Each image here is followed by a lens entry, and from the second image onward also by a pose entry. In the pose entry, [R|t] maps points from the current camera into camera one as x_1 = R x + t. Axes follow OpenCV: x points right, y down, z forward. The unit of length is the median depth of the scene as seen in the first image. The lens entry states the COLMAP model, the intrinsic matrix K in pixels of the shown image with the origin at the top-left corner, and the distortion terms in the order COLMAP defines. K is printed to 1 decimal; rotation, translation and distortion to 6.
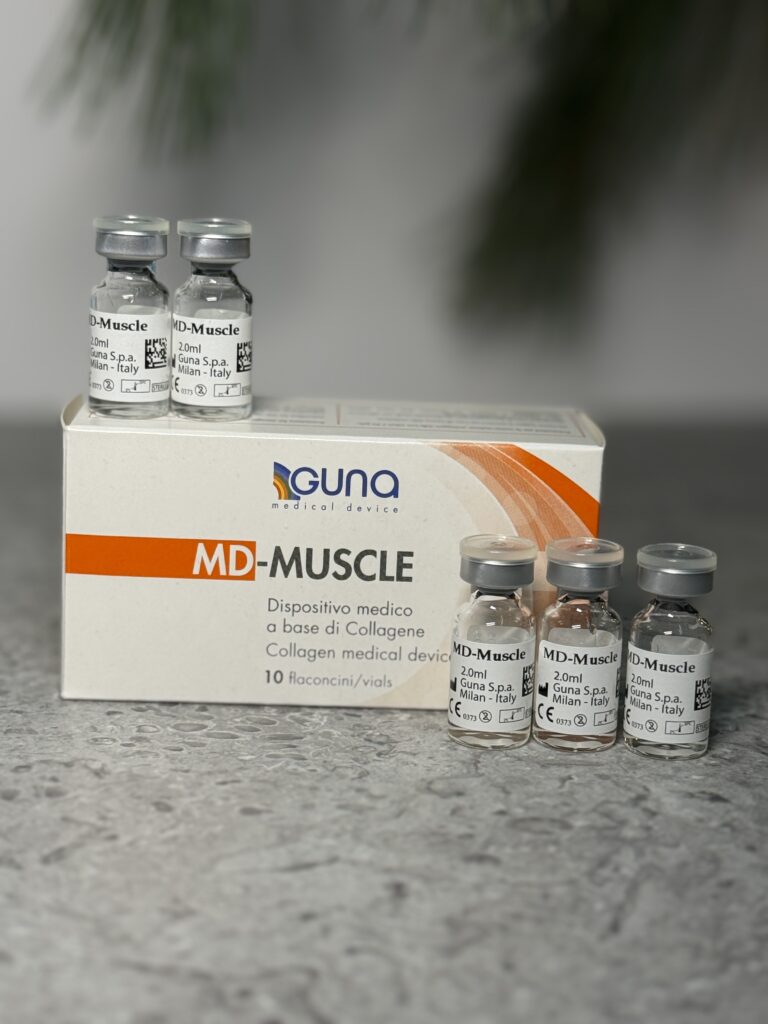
lens RADIAL K [[2013.7, 0, 384.0], [0, 2013.7, 512.0], [0, 0, 1]] dist [-0.342033, -0.097002]
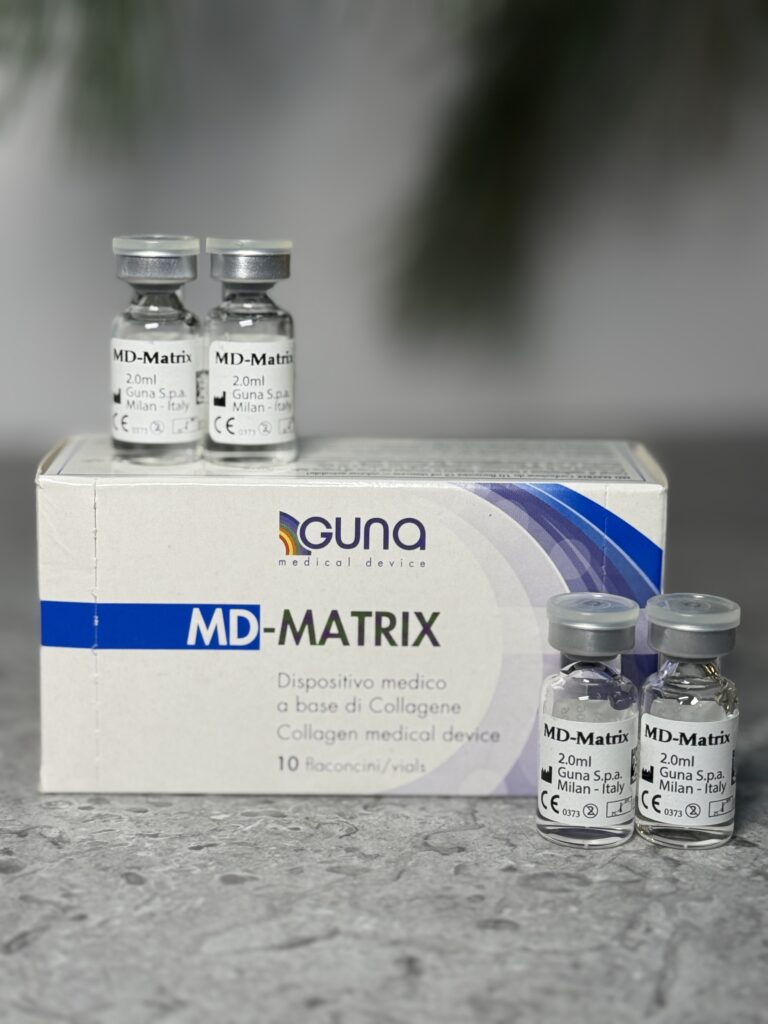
lens RADIAL K [[1611.2, 0, 383.8], [0, 1611.2, 488.0], [0, 0, 1]] dist [-0.268864, 0.255291]
pose [[0.988816, -0.034750, 0.145033, -0.101266], [0.031531, 0.999204, 0.024436, -0.046644], [-0.145767, -0.019589, 0.989125, 0.288014]]
